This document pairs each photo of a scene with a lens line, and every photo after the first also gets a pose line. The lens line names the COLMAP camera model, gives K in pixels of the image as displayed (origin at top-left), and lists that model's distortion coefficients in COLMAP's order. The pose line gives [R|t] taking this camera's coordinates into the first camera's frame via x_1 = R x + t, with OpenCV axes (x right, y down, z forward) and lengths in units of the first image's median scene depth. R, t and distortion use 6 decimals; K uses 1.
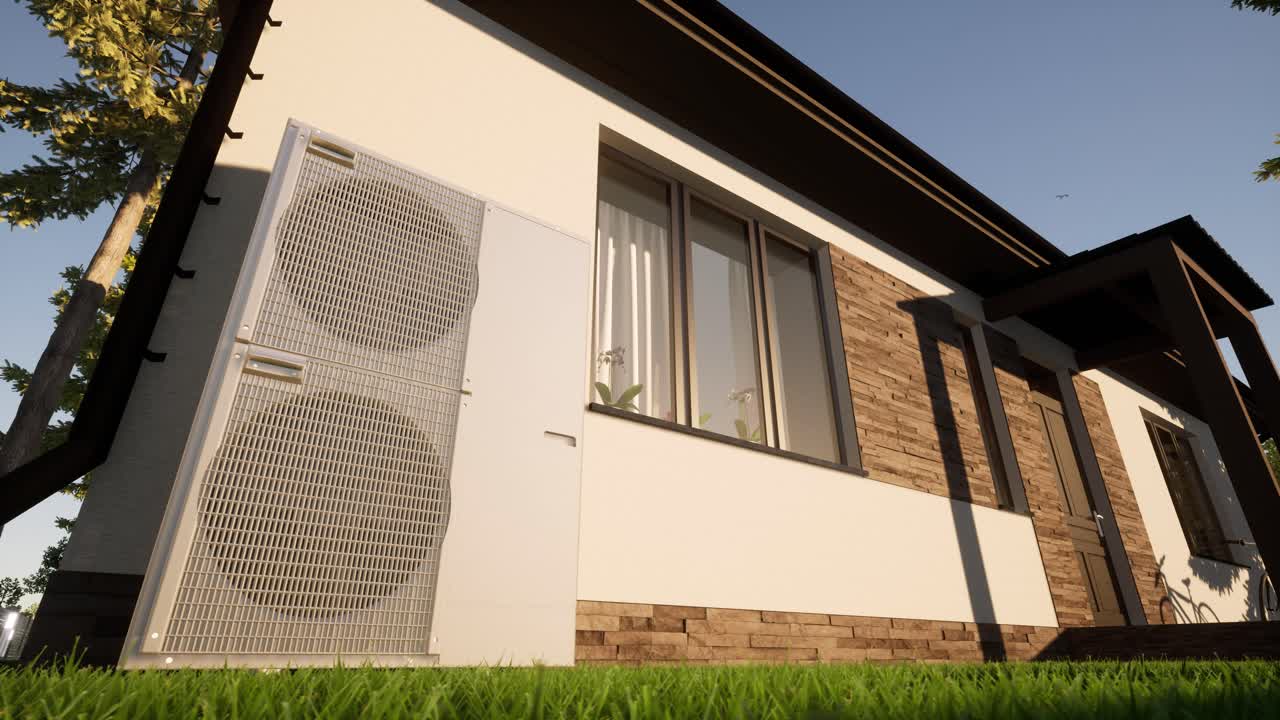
lens RADIAL K [[638.8, 0, 638.1], [0, 638.8, 362.8], [0, 0, 1]] dist [-0.001928, -0.001543]
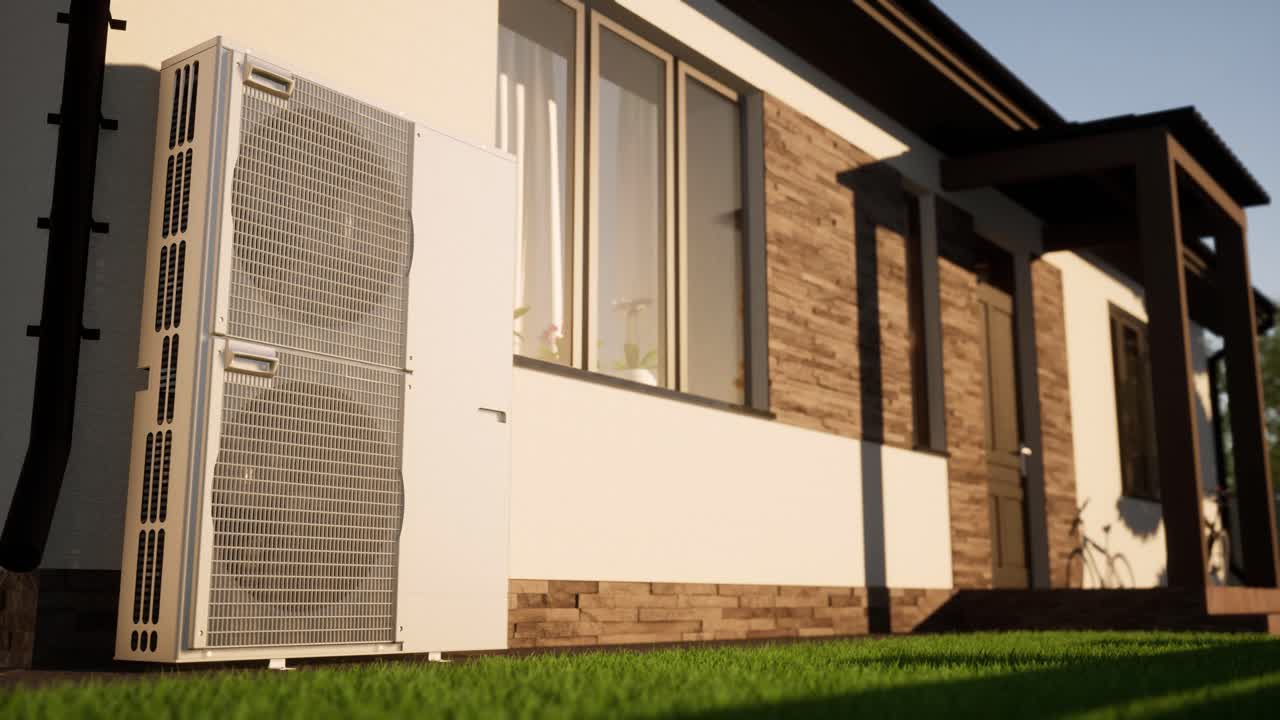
lens RADIAL K [[1235.8, 0, 640.4], [0, 1235.8, 359.7], [0, 0, 1]] dist [-0.014702, 0.000000]
pose [[0.956889, 0.056618, 0.284881, -0.229200], [-0.123113, 0.967413, 0.221260, -0.199937], [-0.263070, -0.246794, 0.932677, -0.358327]]
